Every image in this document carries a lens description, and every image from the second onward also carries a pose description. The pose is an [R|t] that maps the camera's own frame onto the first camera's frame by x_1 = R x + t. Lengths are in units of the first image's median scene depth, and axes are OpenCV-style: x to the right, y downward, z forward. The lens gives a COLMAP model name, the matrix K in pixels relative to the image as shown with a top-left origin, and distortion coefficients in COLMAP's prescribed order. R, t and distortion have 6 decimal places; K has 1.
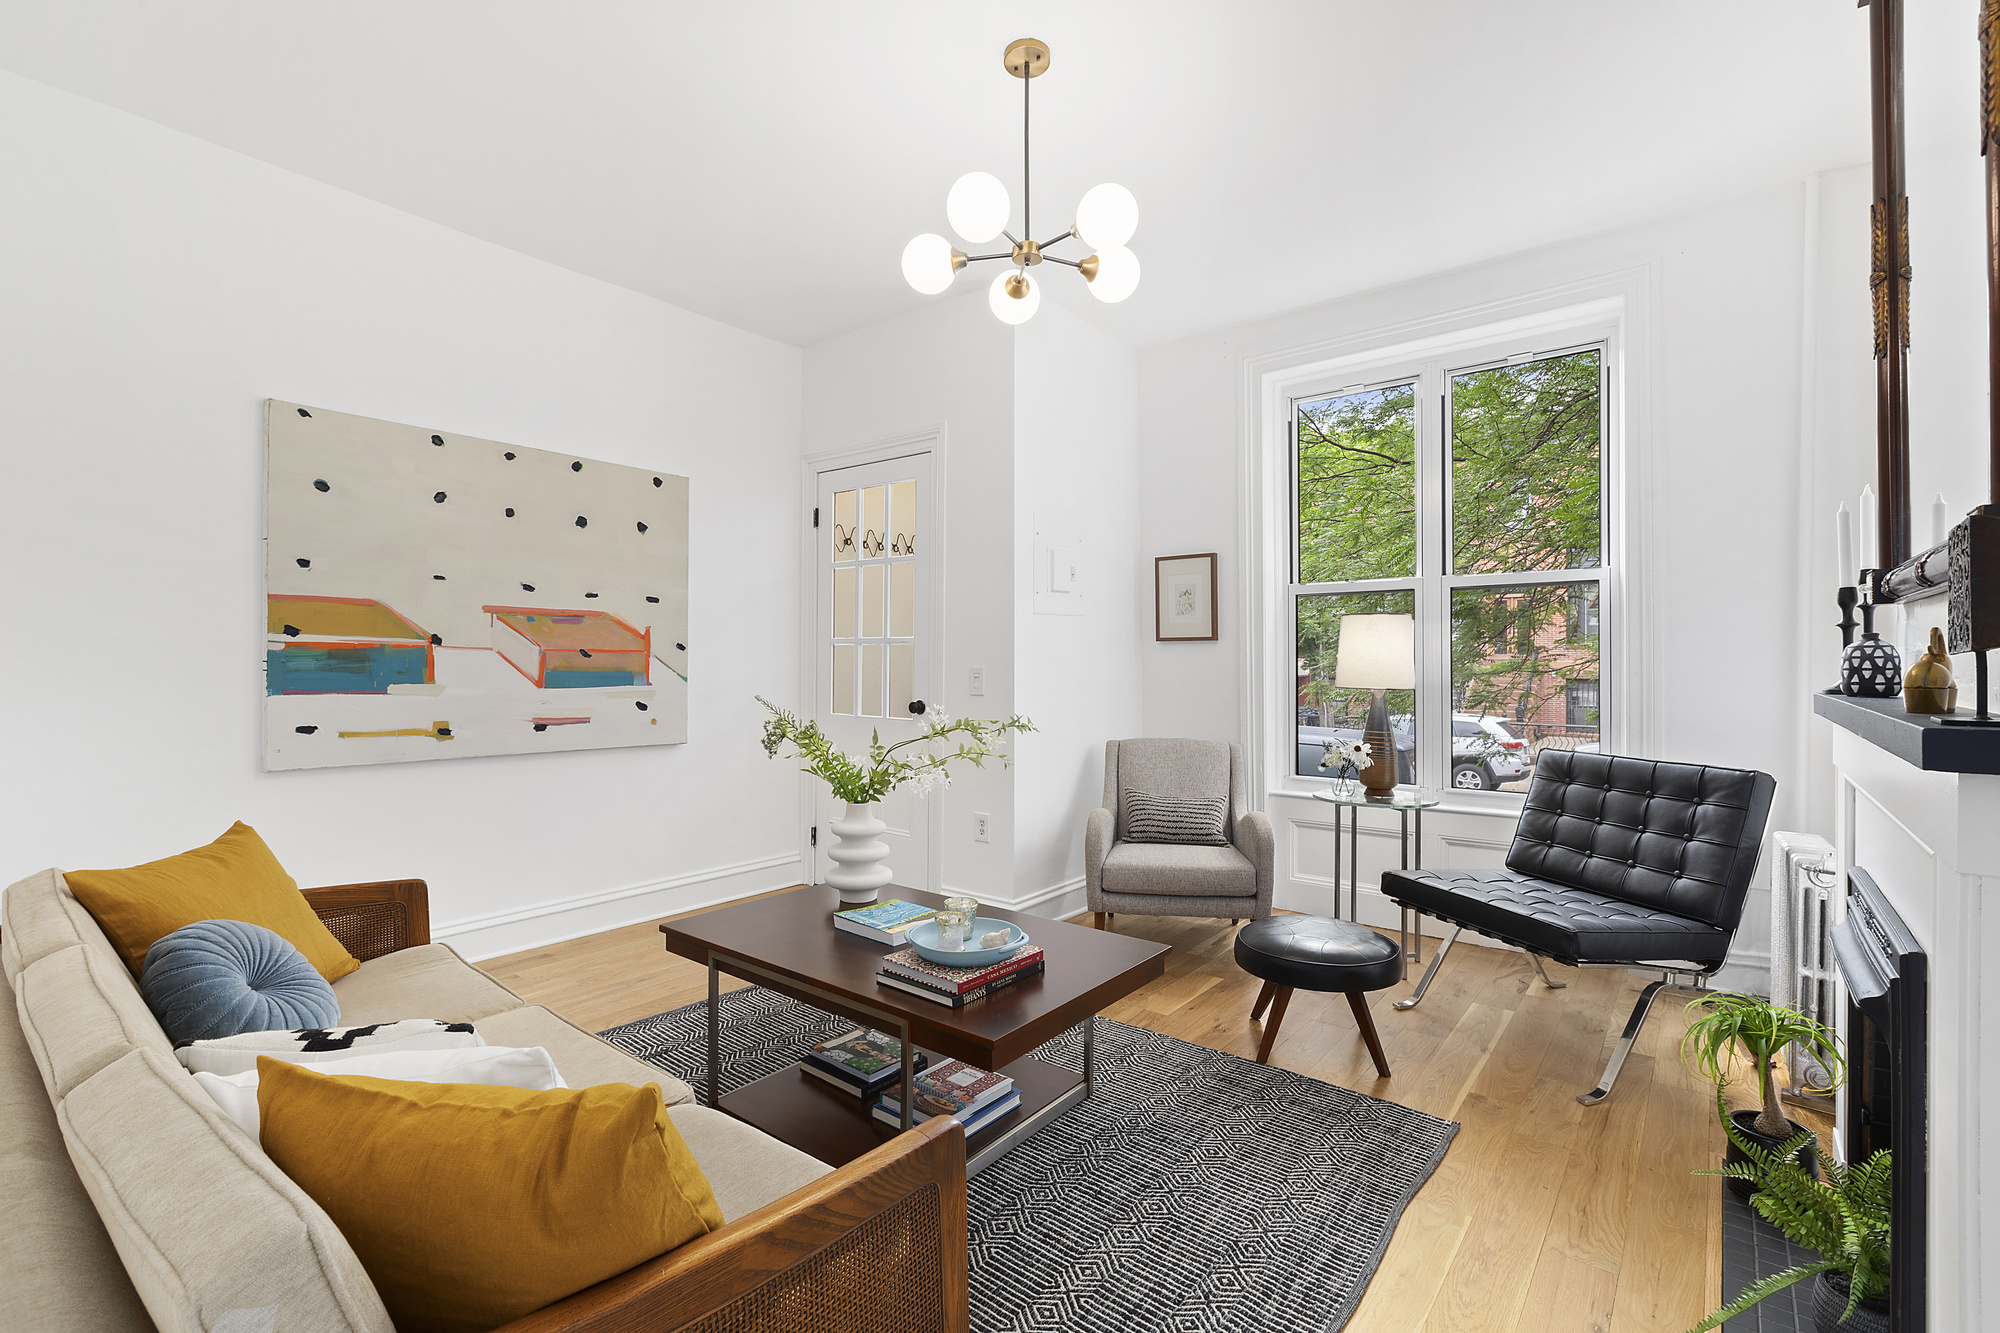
lens RADIAL K [[907.0, 0, 1004.2], [0, 907.0, 658.6], [0, 0, 1]] dist [0.000835, 0.000151]
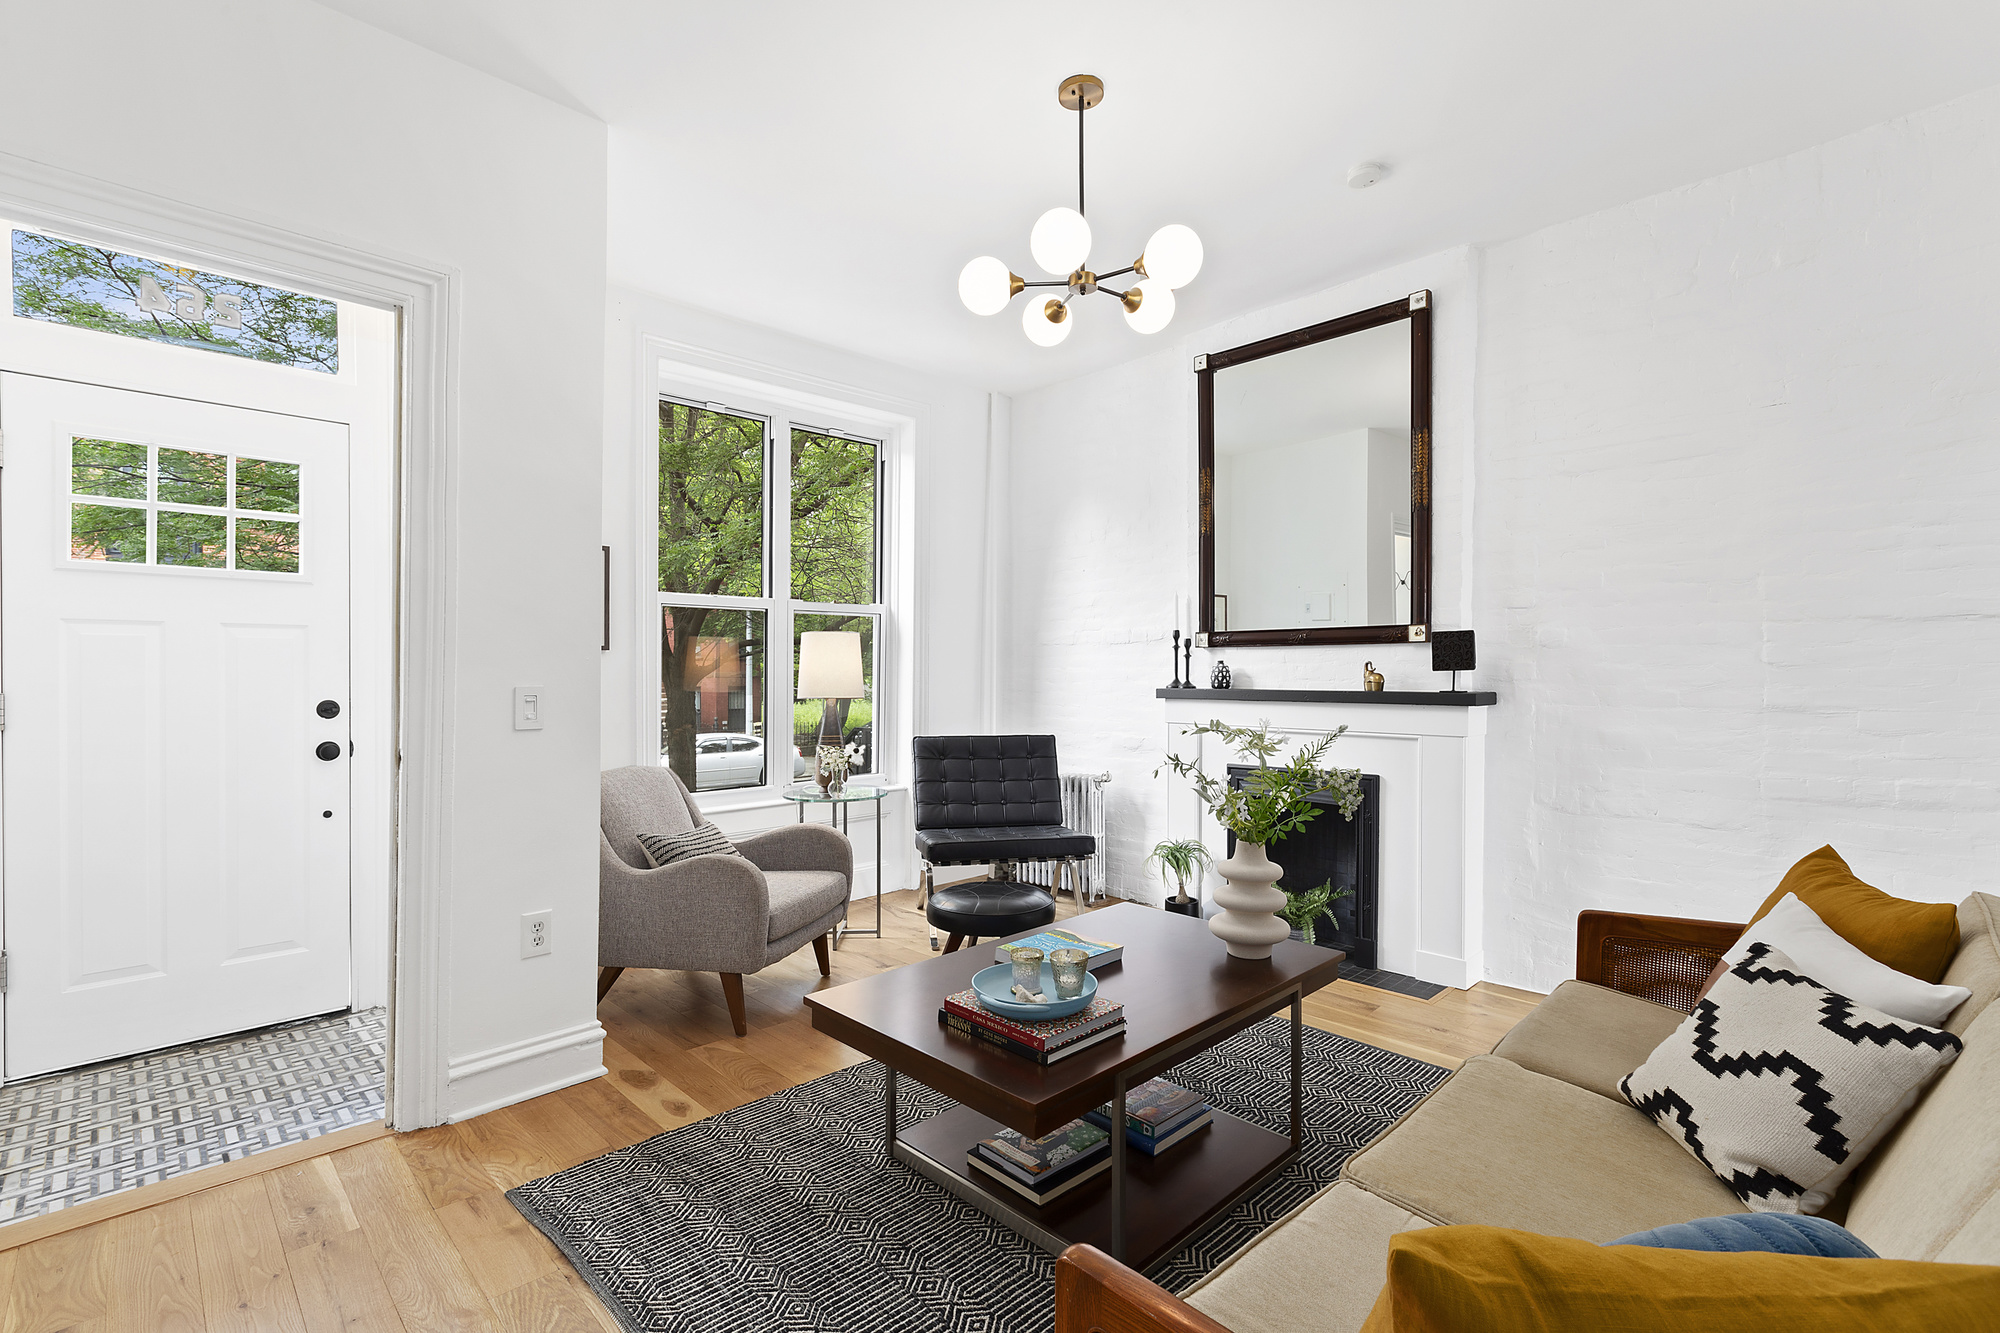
lens RADIAL K [[907.0, 0, 1003.1], [0, 907.0, 665.2], [0, 0, 1]] dist [0.000835, 0.000151]
pose [[0.131151, 0.000974, 0.991362, -0.691617], [-0.000130, 1.000000, -0.000966, -0.007864], [-0.991362, -0.000002, 0.131151, 0.641435]]
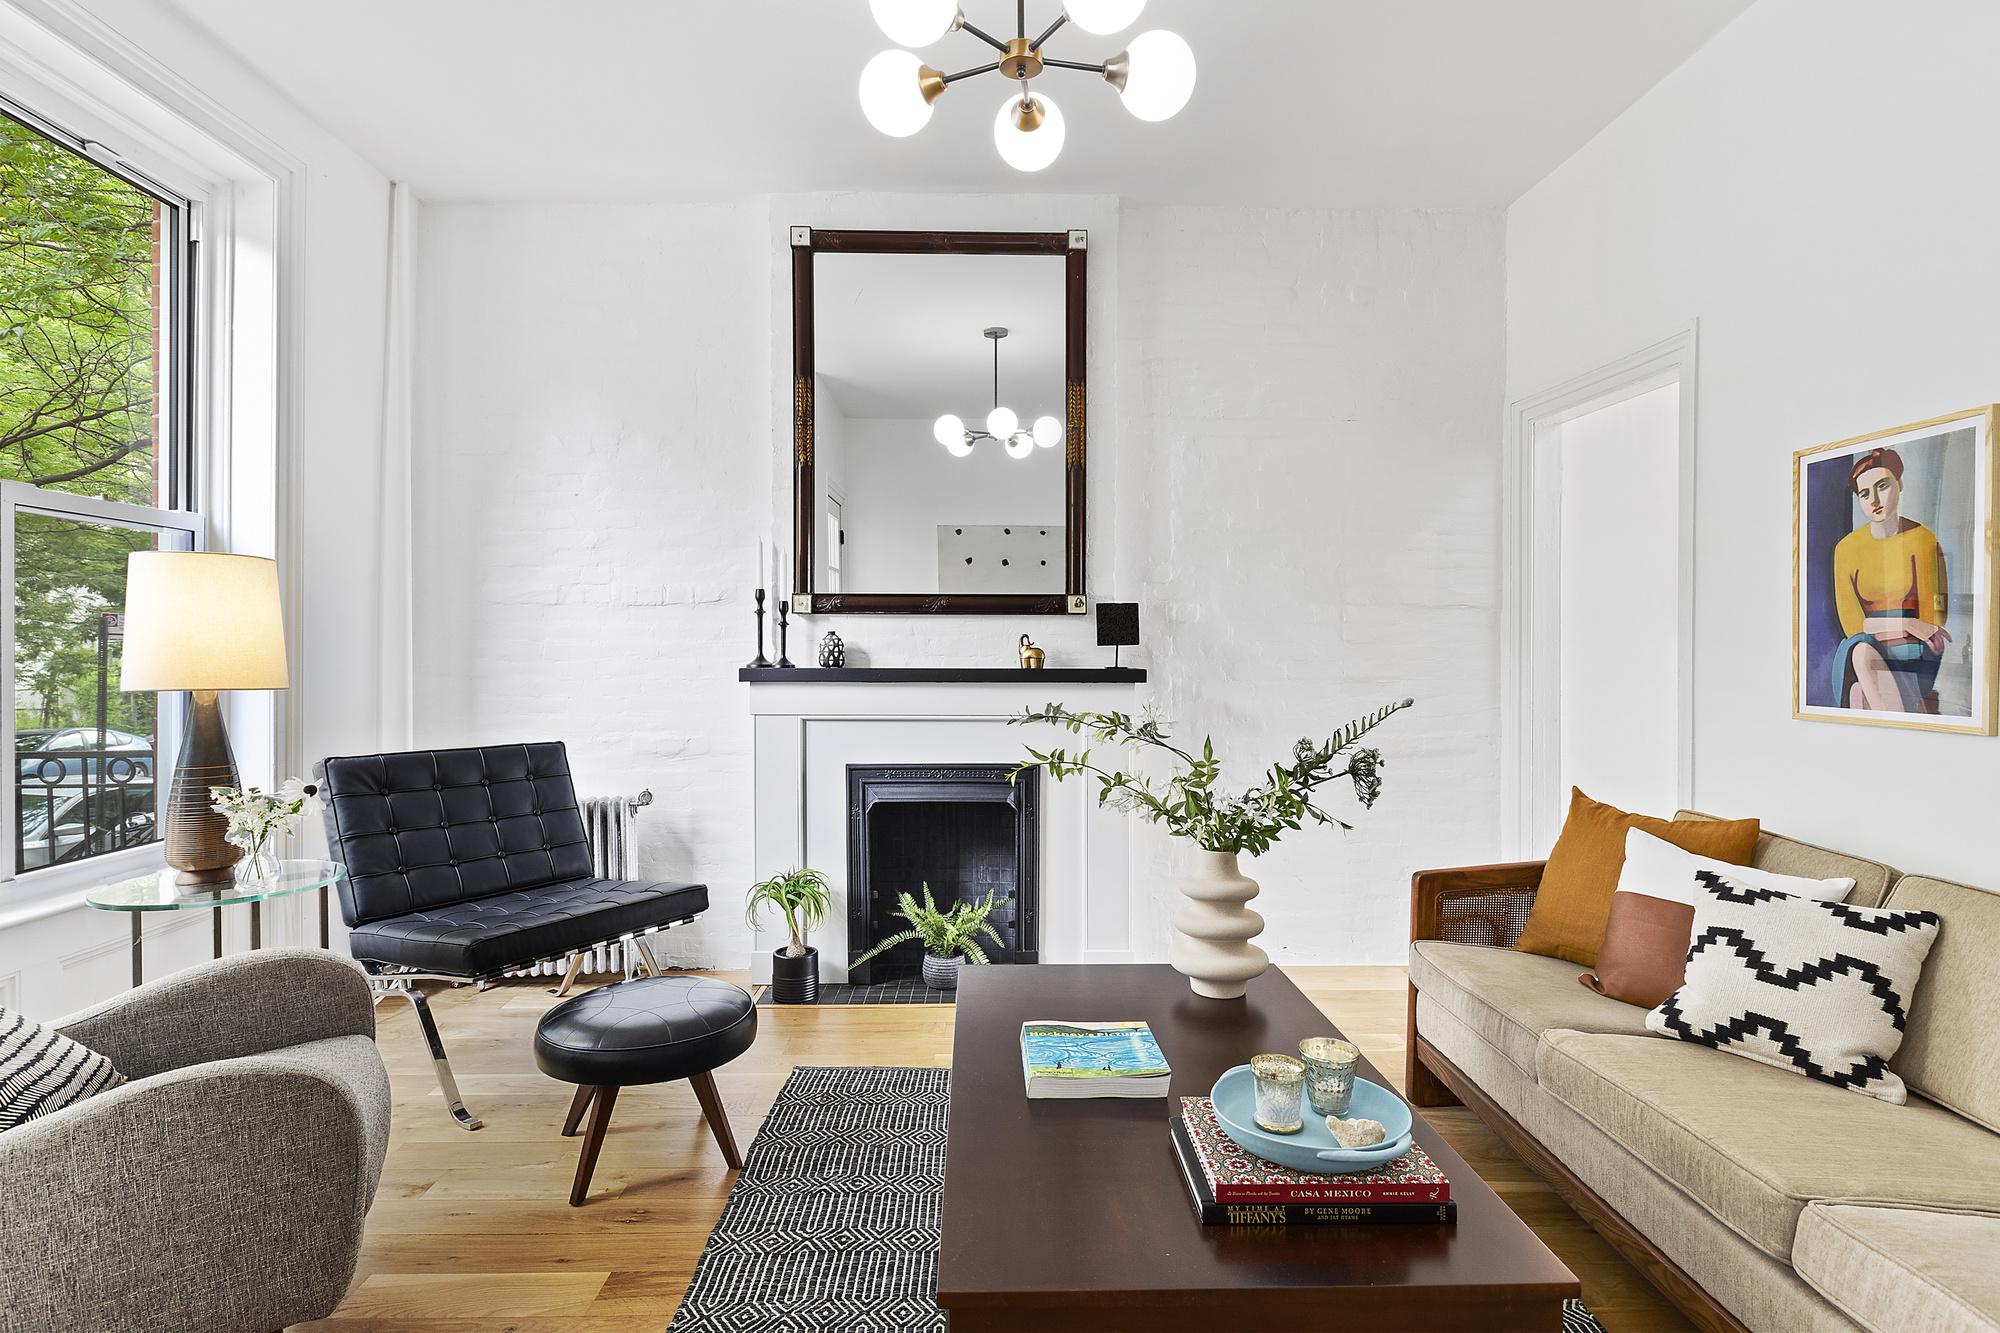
lens RADIAL K [[1018.6, 0, 1001.1], [0, 1018.6, 662.2], [0, 0, 1]] dist [-0.002685, 0.000139]
pose [[-0.636021, -0.010830, 0.771595, -0.384110], [-0.007401, 0.999941, 0.007934, 0.006526], [-0.771636, -0.000665, -0.636064, 1.031283]]
